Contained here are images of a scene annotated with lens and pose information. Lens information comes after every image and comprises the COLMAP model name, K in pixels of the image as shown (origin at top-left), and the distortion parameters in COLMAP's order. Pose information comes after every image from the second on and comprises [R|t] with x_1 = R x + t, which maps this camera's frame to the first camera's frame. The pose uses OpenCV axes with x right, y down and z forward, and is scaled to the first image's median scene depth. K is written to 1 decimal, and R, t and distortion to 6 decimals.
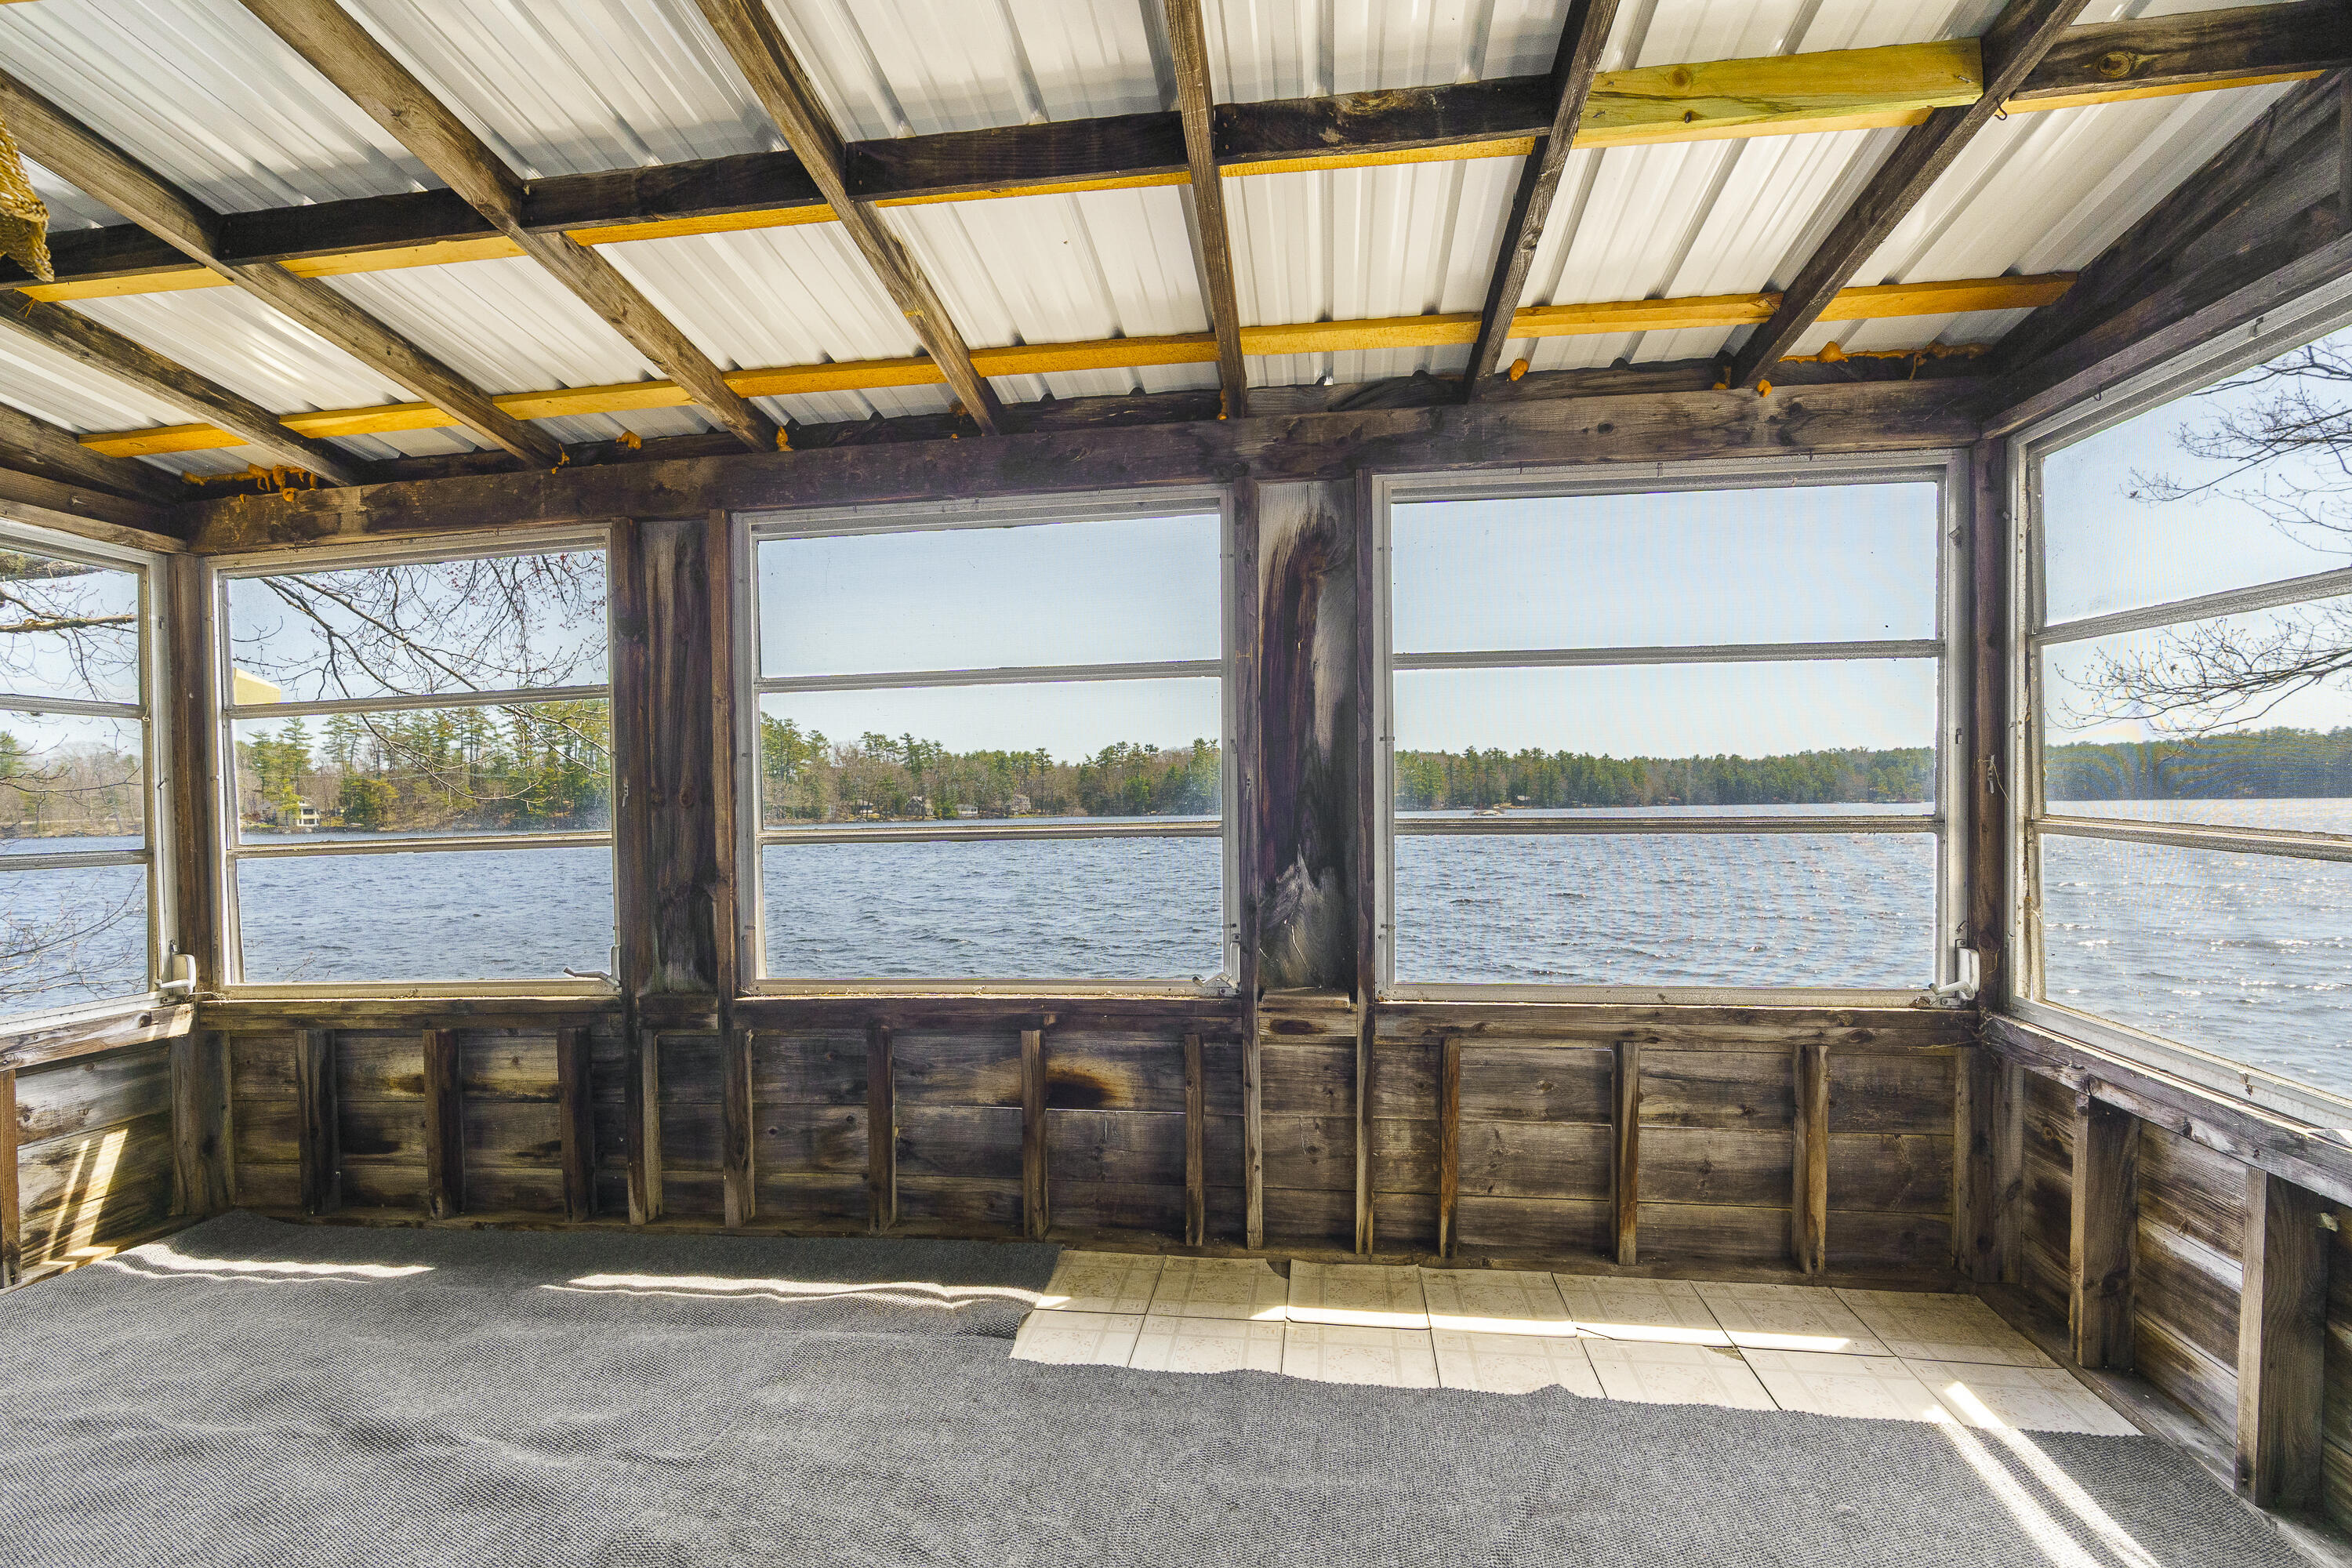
lens RADIAL K [[1095.0, 0, 1166.9], [0, 1095.0, 844.9], [0, 0, 1]] dist [-0.000704, 0.002613]
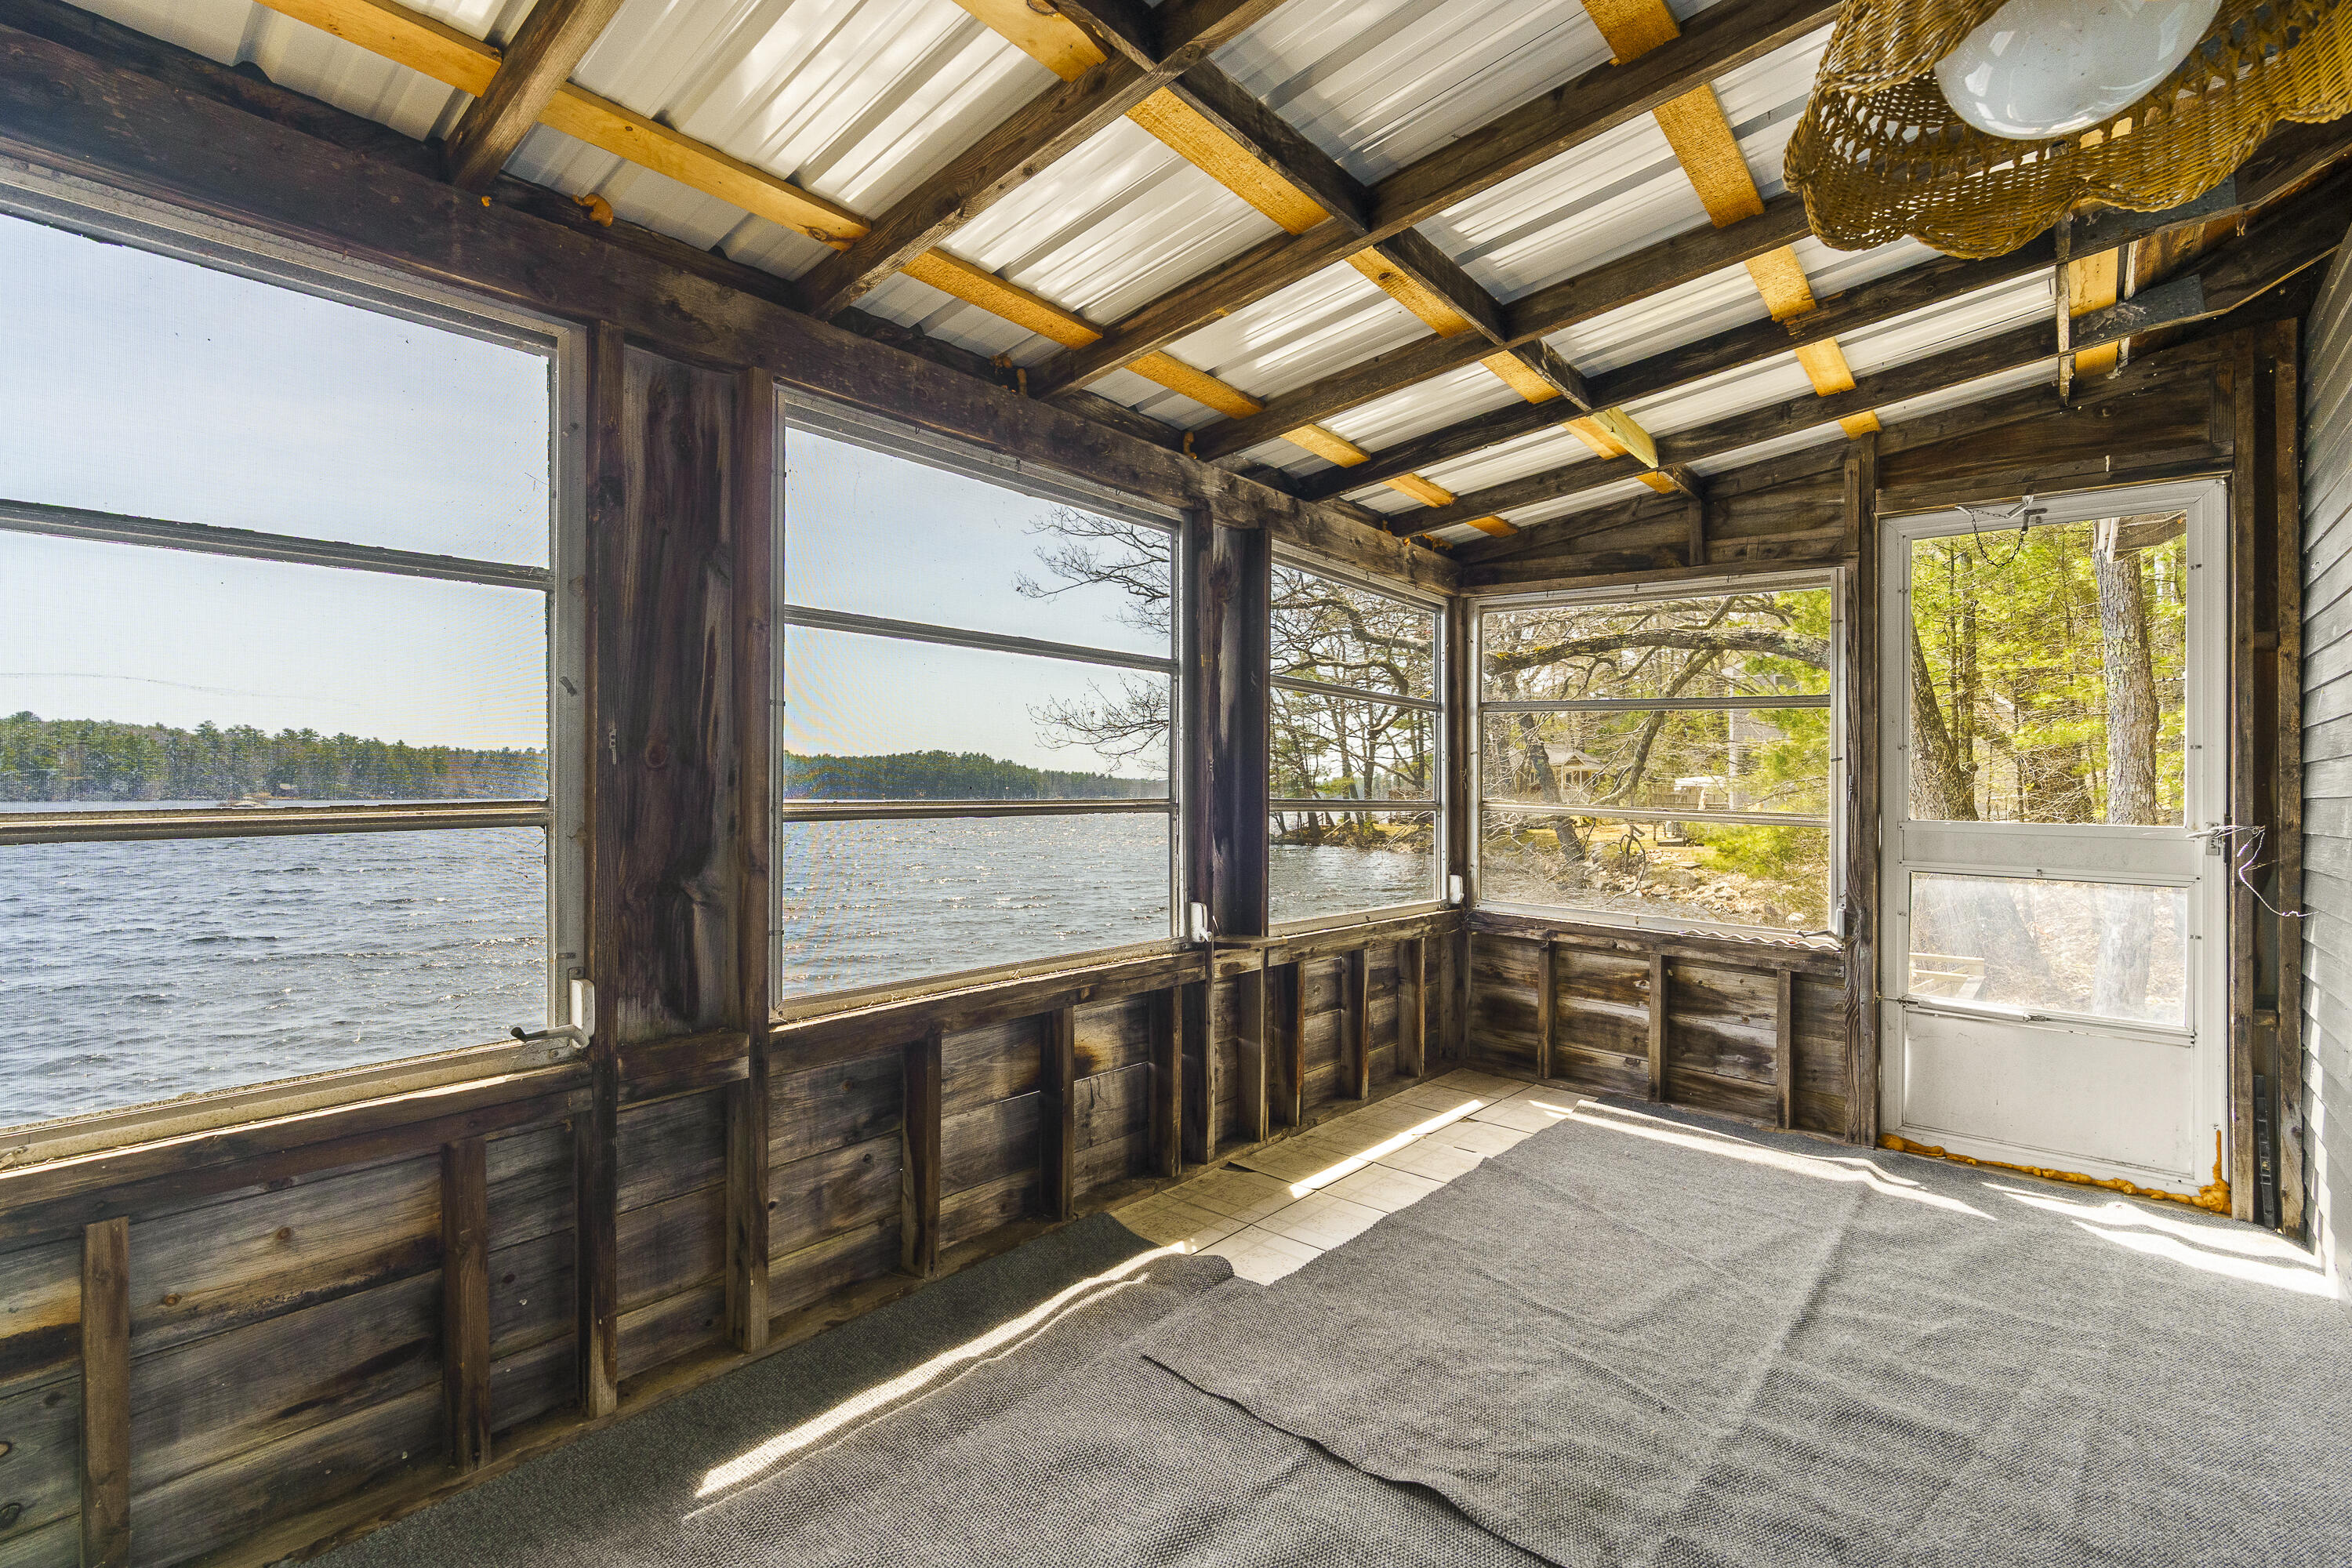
lens RADIAL K [[1095.0, 0, 1143.0], [0, 1095.0, 806.1], [0, 0, 1]] dist [-0.000704, 0.002613]
pose [[0.536498, 0.008843, 0.843855, -0.902488], [0.017615, 0.999610, -0.021674, 0.009557], [-0.843718, 0.026493, 0.536133, 0.395897]]
